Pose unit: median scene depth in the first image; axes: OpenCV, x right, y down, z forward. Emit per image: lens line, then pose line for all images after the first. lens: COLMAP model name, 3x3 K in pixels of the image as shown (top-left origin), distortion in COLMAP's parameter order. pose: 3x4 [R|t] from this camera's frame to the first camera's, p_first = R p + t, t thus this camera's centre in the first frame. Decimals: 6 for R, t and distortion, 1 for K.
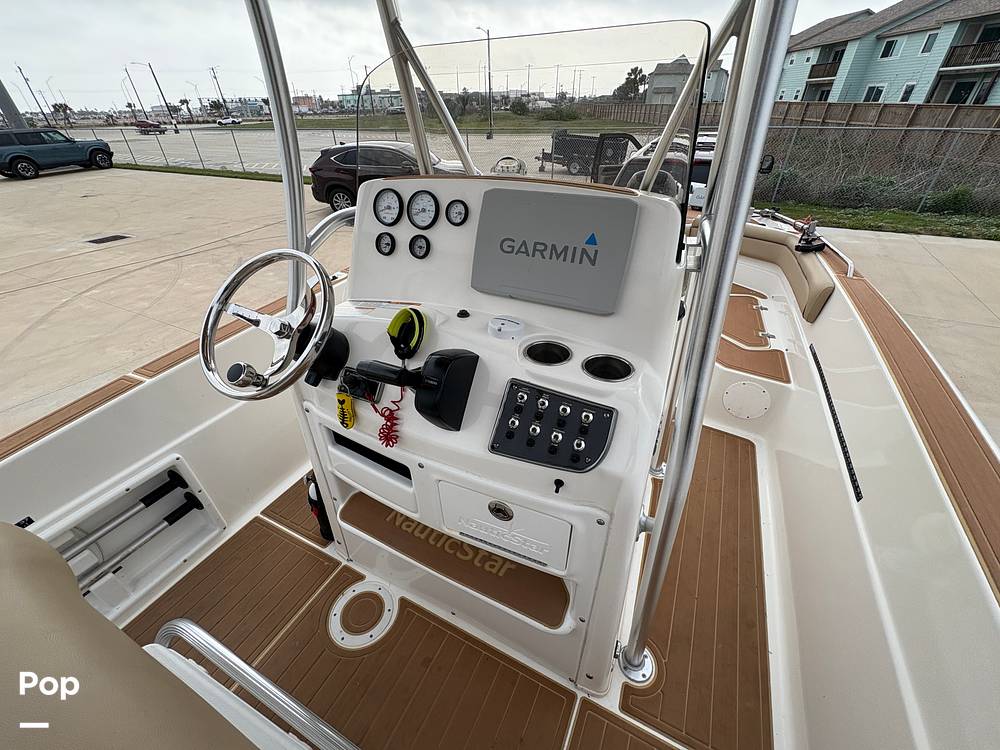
lens RADIAL K [[398.9, 0, 501.0], [0, 398.9, 376.3], [0, 0, 1]] dist [0.001461, -0.000255]
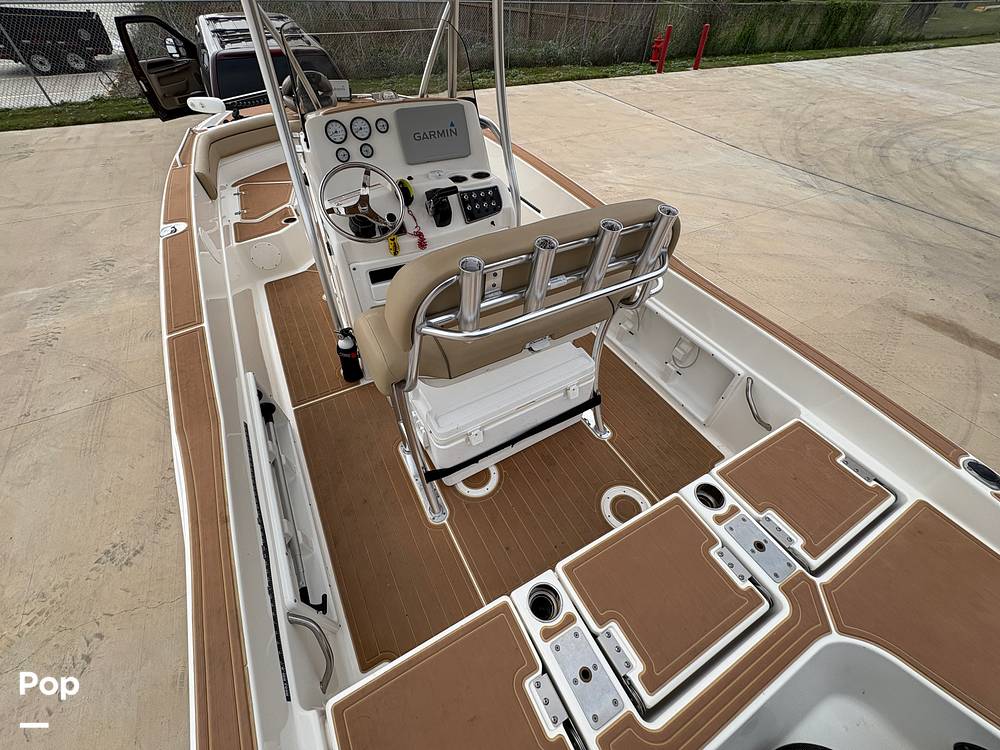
lens RADIAL K [[398.9, 0, 501.2], [0, 398.9, 376.6], [0, 0, 1]] dist [0.001461, -0.000255]
pose [[0.565710, -0.574834, 0.591218, -0.149600], [0.431259, 0.817348, 0.382045, 0.008588], [-0.702843, 0.038841, 0.710284, -0.067345]]
